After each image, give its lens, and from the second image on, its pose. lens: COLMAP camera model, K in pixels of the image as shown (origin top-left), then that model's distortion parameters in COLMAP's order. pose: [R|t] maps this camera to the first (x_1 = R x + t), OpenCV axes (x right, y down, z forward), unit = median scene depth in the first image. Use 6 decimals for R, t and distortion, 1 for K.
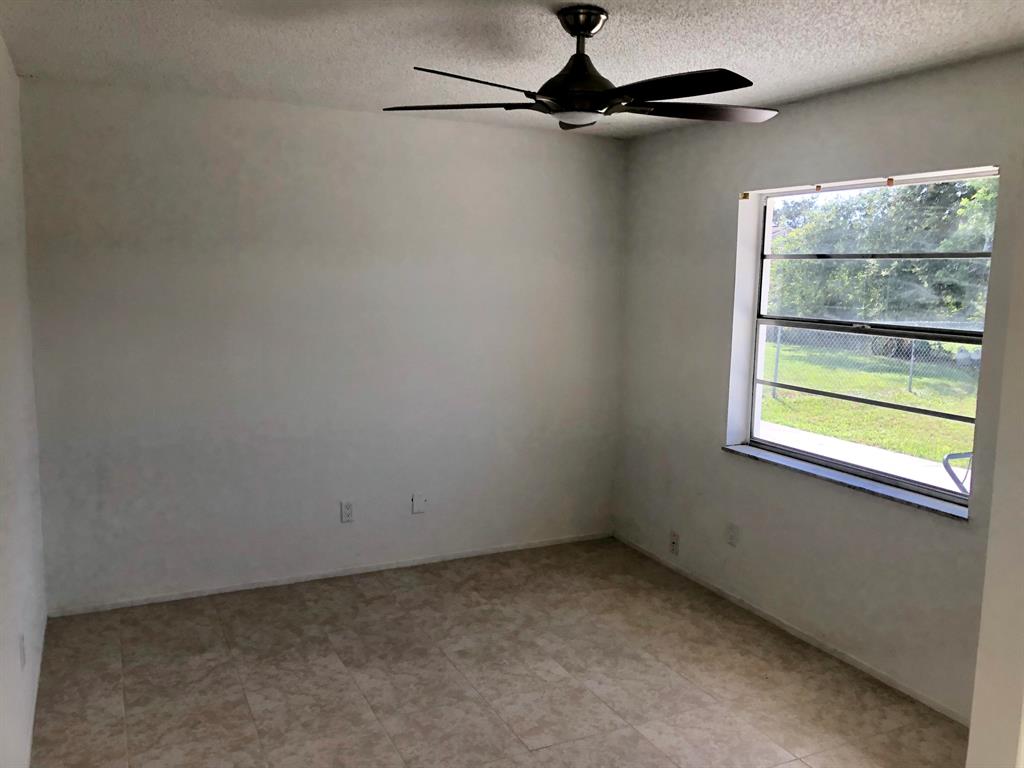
lens RADIAL K [[845.8, 0, 512.0], [0, 845.8, 384.0], [0, 0, 1]] dist [-0.002116, 0.000962]
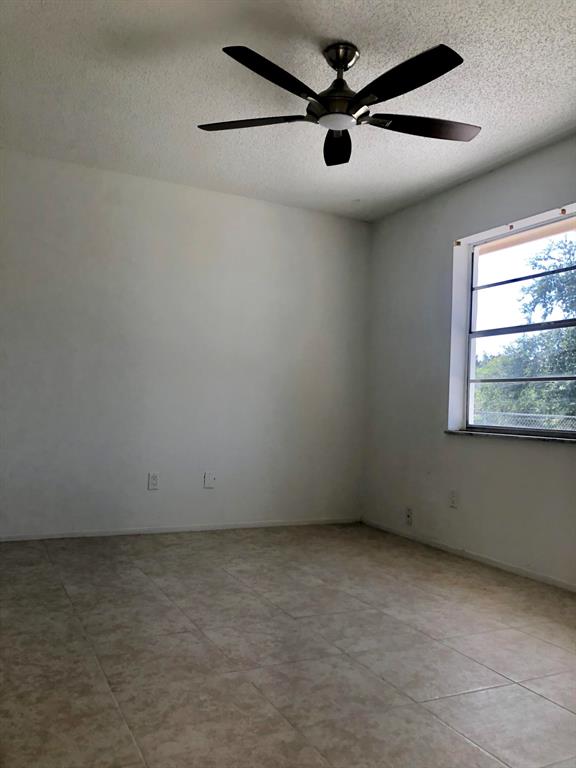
lens RADIAL K [[637.3, 0, 288.0], [0, 637.3, 384.0], [0, 0, 1]] dist [0.000139, -0.008316]
pose [[0.999723, 0.022718, 0.006076, -0.000591], [-0.021344, 0.985027, -0.171074, 0.214748], [-0.009872, 0.170897, 0.985239, 0.029409]]
